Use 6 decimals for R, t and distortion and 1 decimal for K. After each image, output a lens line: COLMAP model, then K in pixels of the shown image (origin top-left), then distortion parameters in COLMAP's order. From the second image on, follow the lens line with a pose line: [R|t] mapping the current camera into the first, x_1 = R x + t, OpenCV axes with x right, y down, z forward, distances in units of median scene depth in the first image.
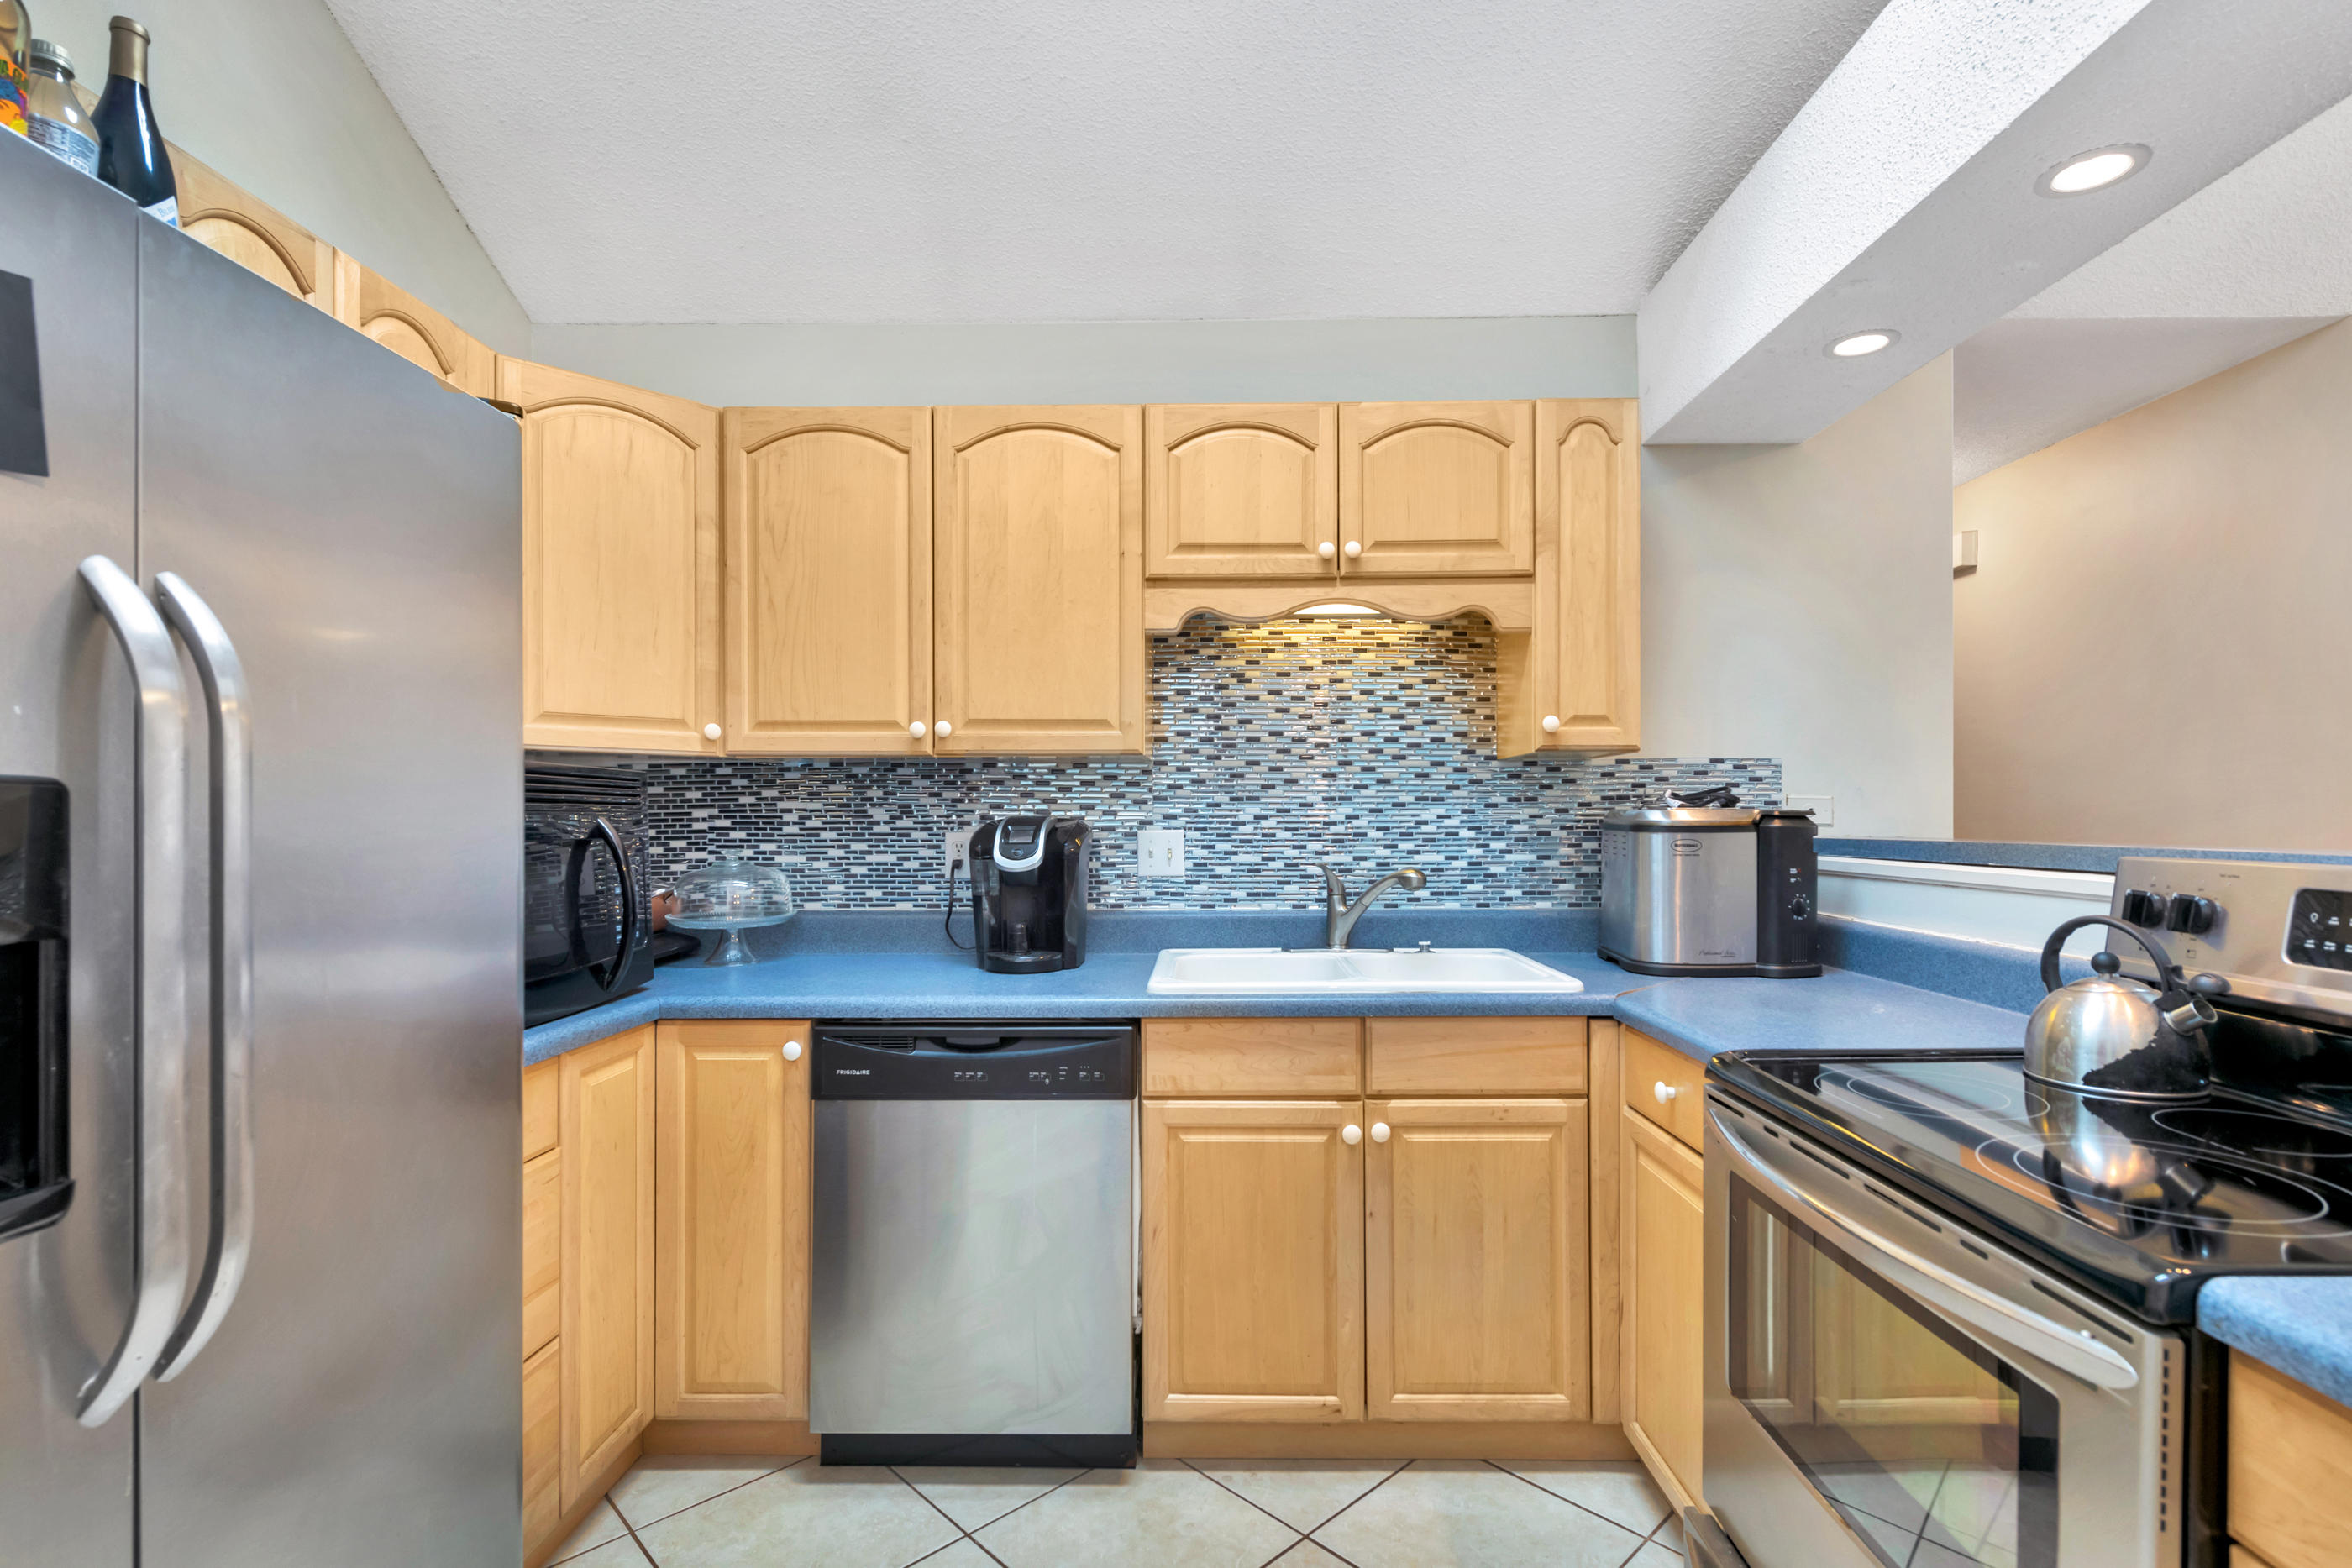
lens RADIAL K [[1121.6, 0, 1230.0], [0, 1121.6, 817.6], [0, 0, 1]] dist [0.005296, -0.006366]
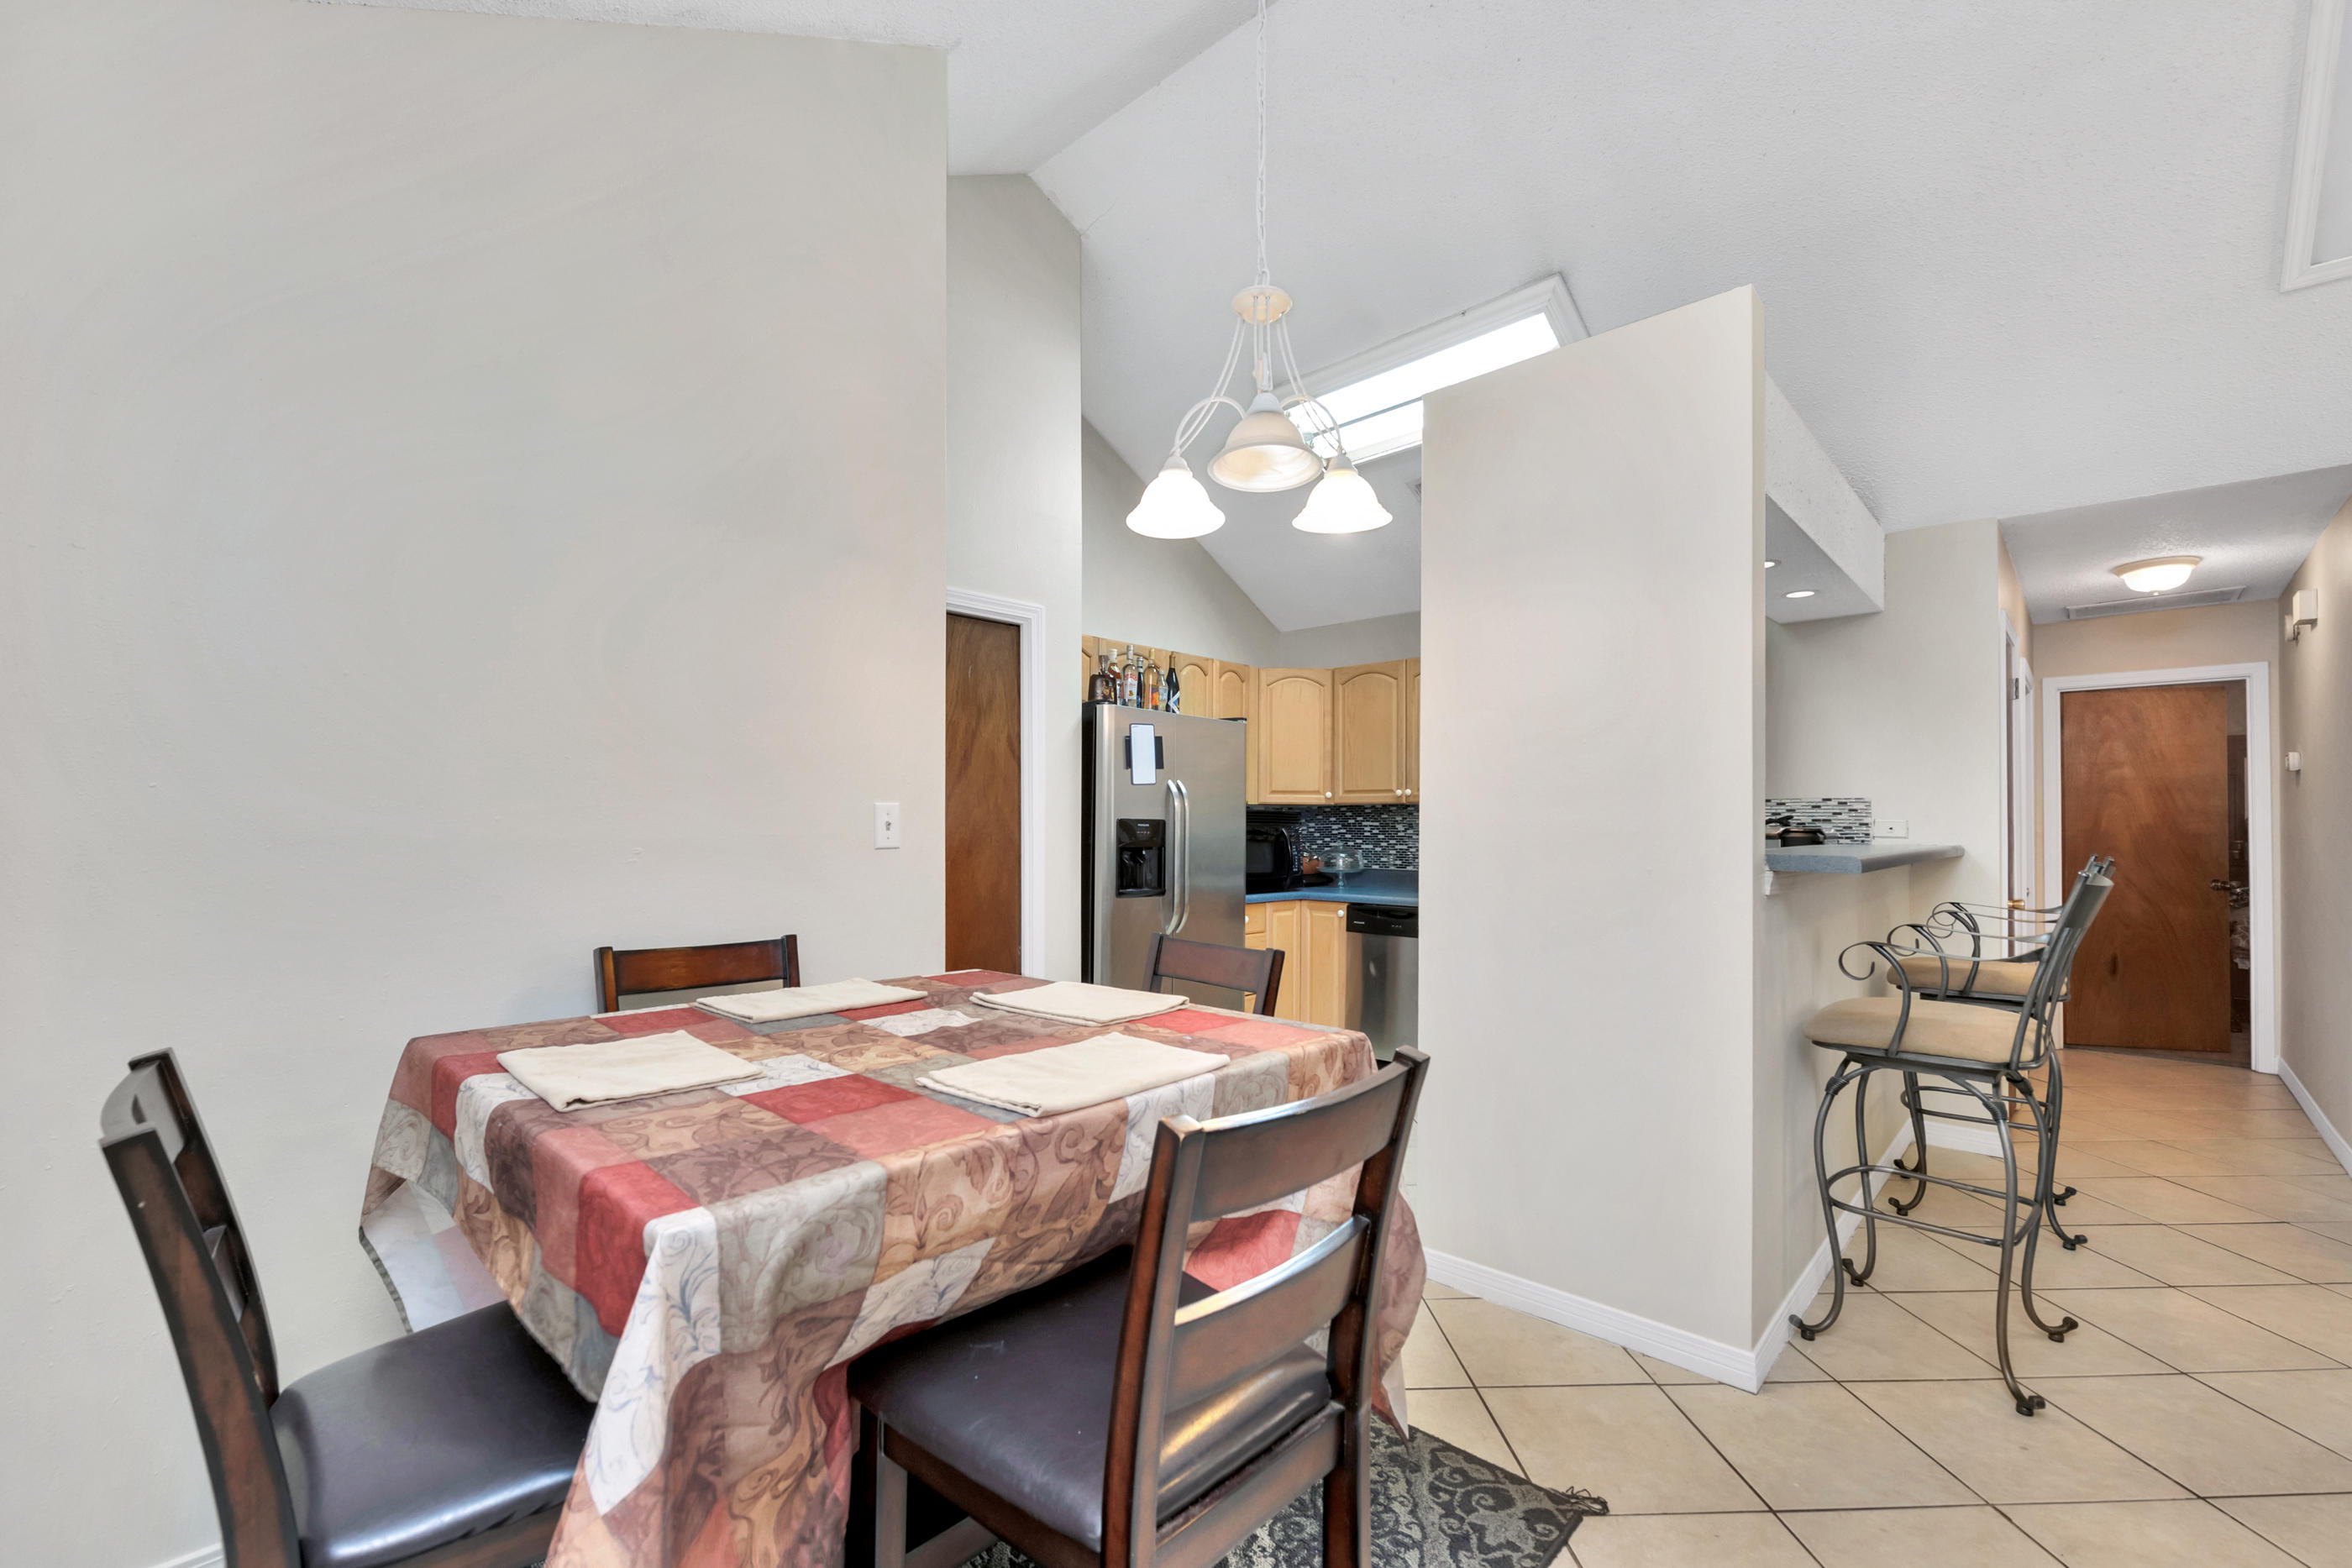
lens RADIAL K [[988.4, 0, 1193.4], [0, 988.4, 819.8], [0, 0, 1]] dist [-0.003568, -0.000875]
pose [[0.743628, 0.000835, -0.668593, 0.831077], [-0.007243, 0.999951, -0.006807, -0.002333], [0.668554, 0.009904, 0.743597, -0.903898]]
